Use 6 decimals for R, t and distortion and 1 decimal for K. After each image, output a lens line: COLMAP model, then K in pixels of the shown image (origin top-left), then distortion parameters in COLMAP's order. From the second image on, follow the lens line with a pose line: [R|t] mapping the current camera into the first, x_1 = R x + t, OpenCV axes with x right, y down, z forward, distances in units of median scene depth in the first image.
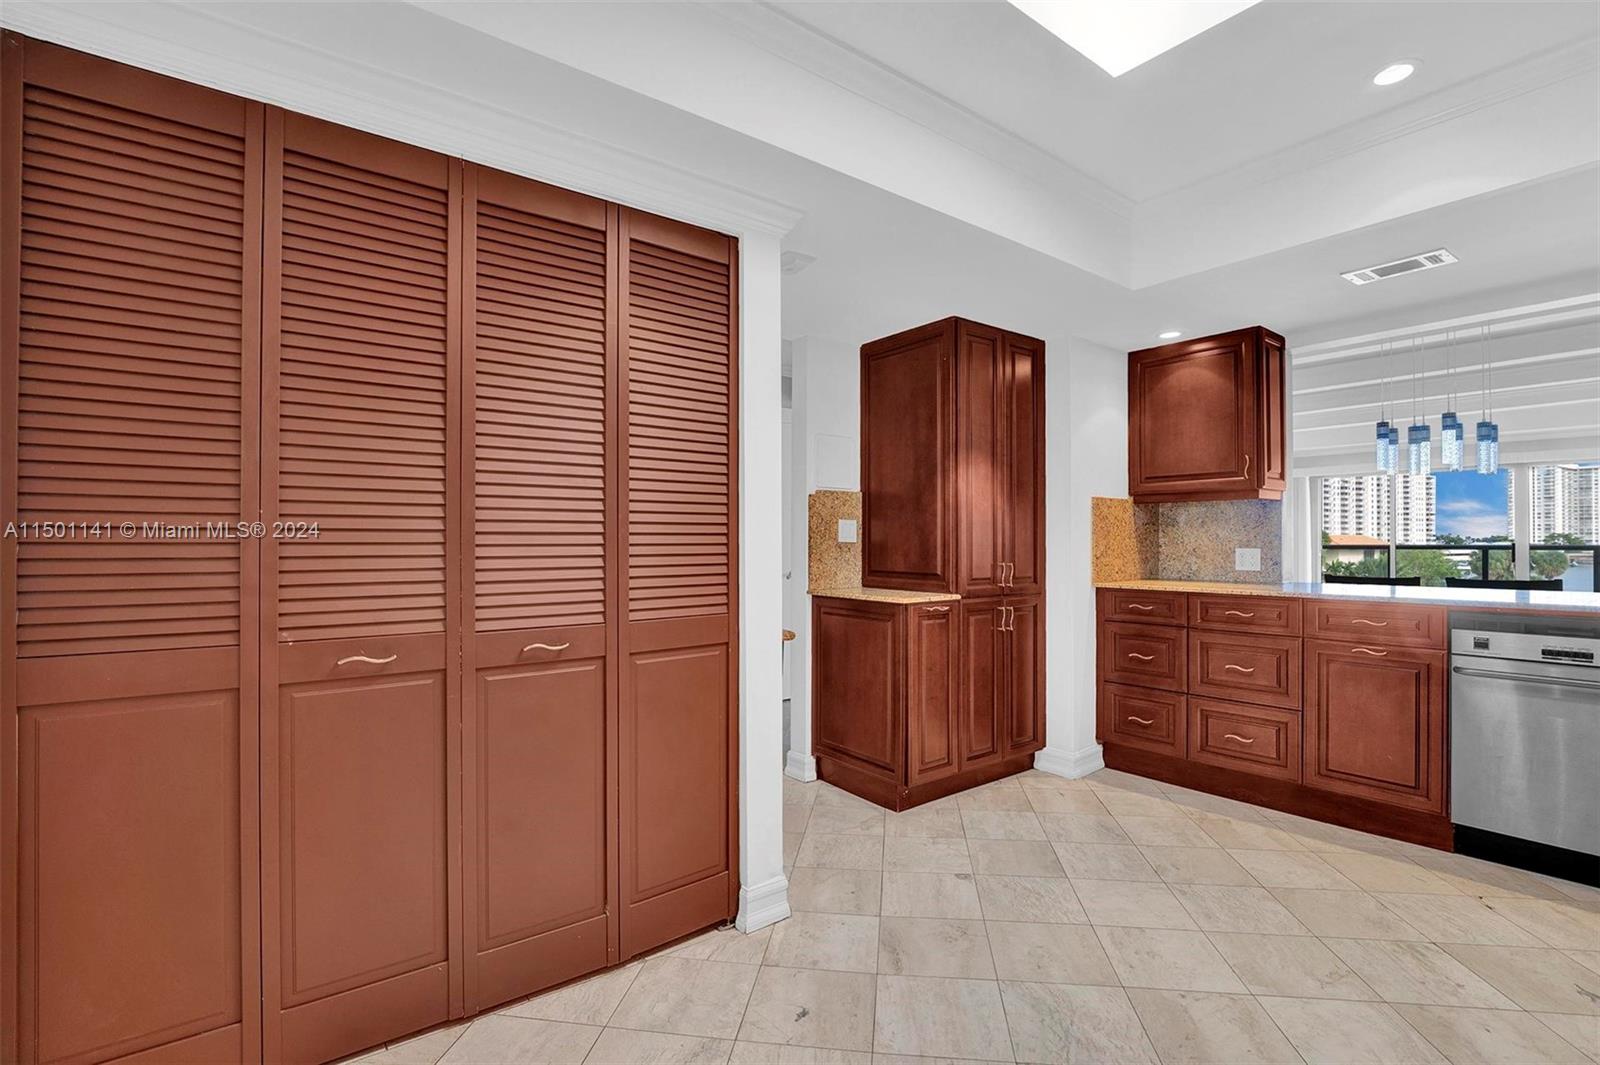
lens RADIAL K [[741.1, 0, 806.8], [0, 741.1, 534.1], [0, 0, 1]] dist [-0.009009, 0.001697]
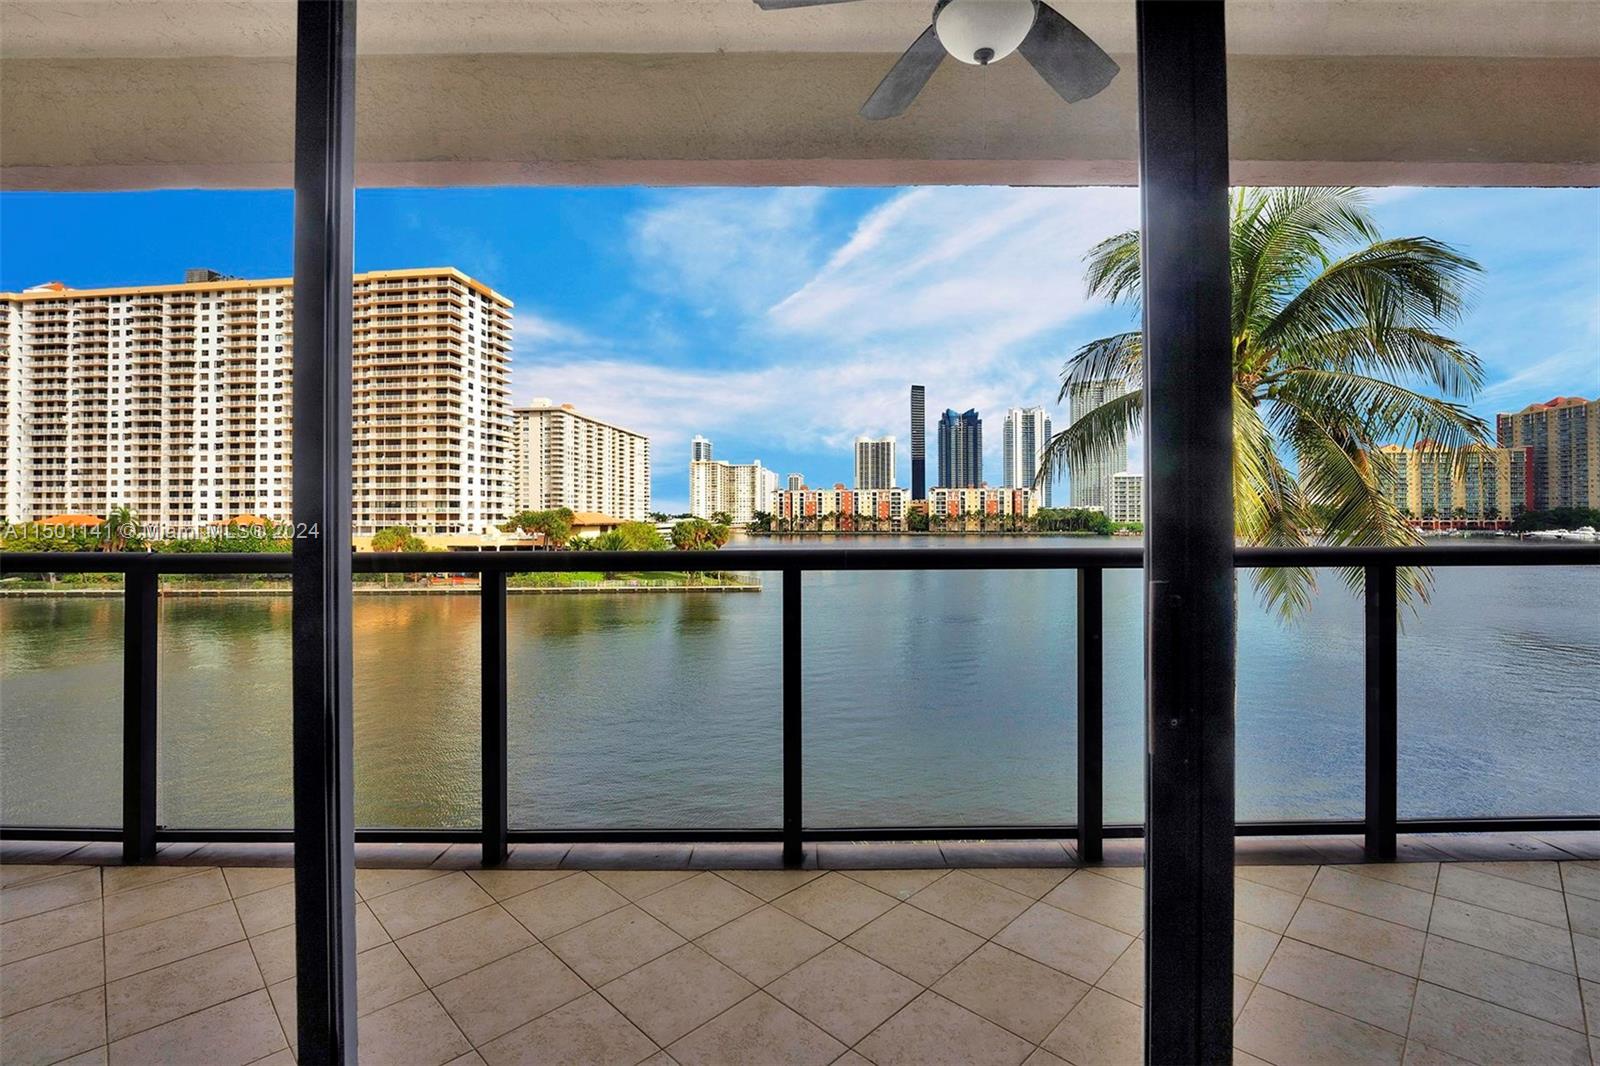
lens RADIAL K [[741.1, 0, 800.0], [0, 741.1, 501.8], [0, 0, 1]] dist [-0.009009, 0.001697]
pose [[0.616836, 0.013453, 0.786977, 0.408373], [-0.003297, 0.999889, -0.014509, -0.002279], [-0.787085, 0.006355, 0.616812, 0.488458]]
